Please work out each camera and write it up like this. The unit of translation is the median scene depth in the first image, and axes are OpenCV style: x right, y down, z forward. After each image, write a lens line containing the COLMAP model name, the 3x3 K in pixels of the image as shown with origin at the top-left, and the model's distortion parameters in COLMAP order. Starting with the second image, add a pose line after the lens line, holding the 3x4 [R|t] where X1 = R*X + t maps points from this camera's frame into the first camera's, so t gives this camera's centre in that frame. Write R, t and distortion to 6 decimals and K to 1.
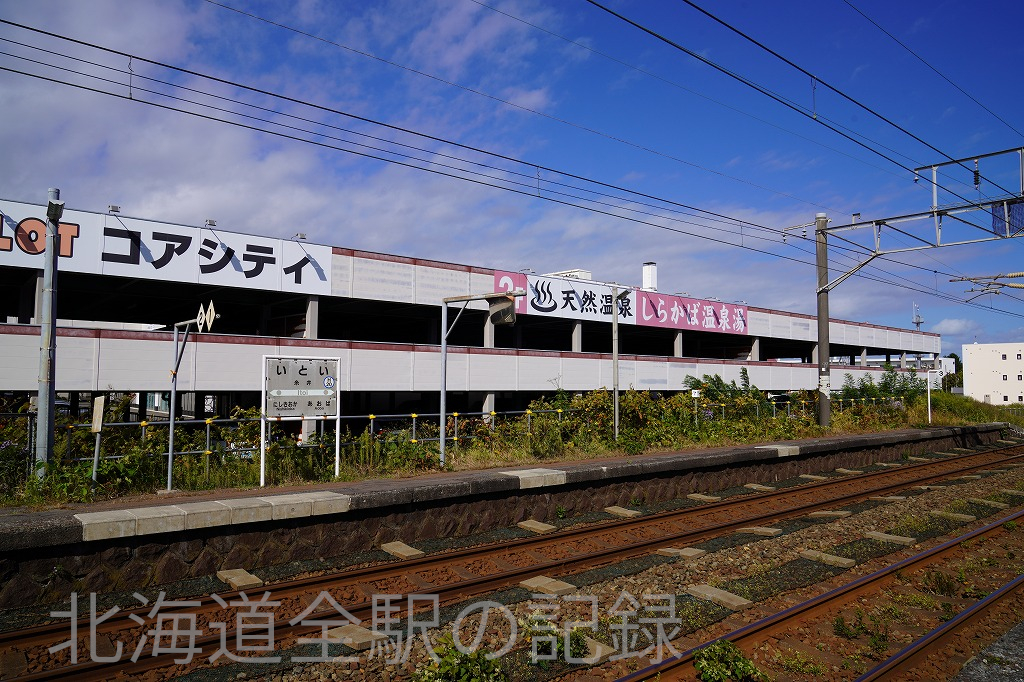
lens RADIAL K [[692.0, 0, 512.0], [0, 692.0, 341.0], [0, 0, 1]] dist [-0.009916, 0.002157]
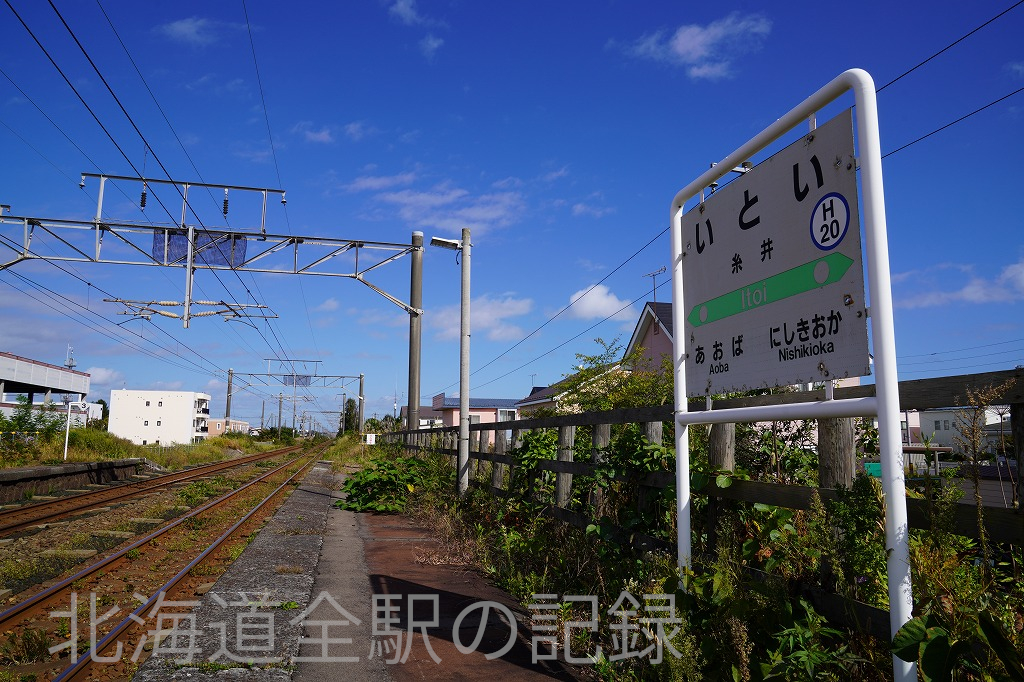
lens RADIAL K [[692.0, 0, 512.0], [0, 692.0, 341.0], [0, 0, 1]] dist [-0.009916, 0.002157]
pose [[0.449196, 0.119592, 0.885393, 0.060165], [-0.060880, 0.992794, -0.103212, 0.027961], [-0.891357, -0.007540, 0.453240, 0.080121]]
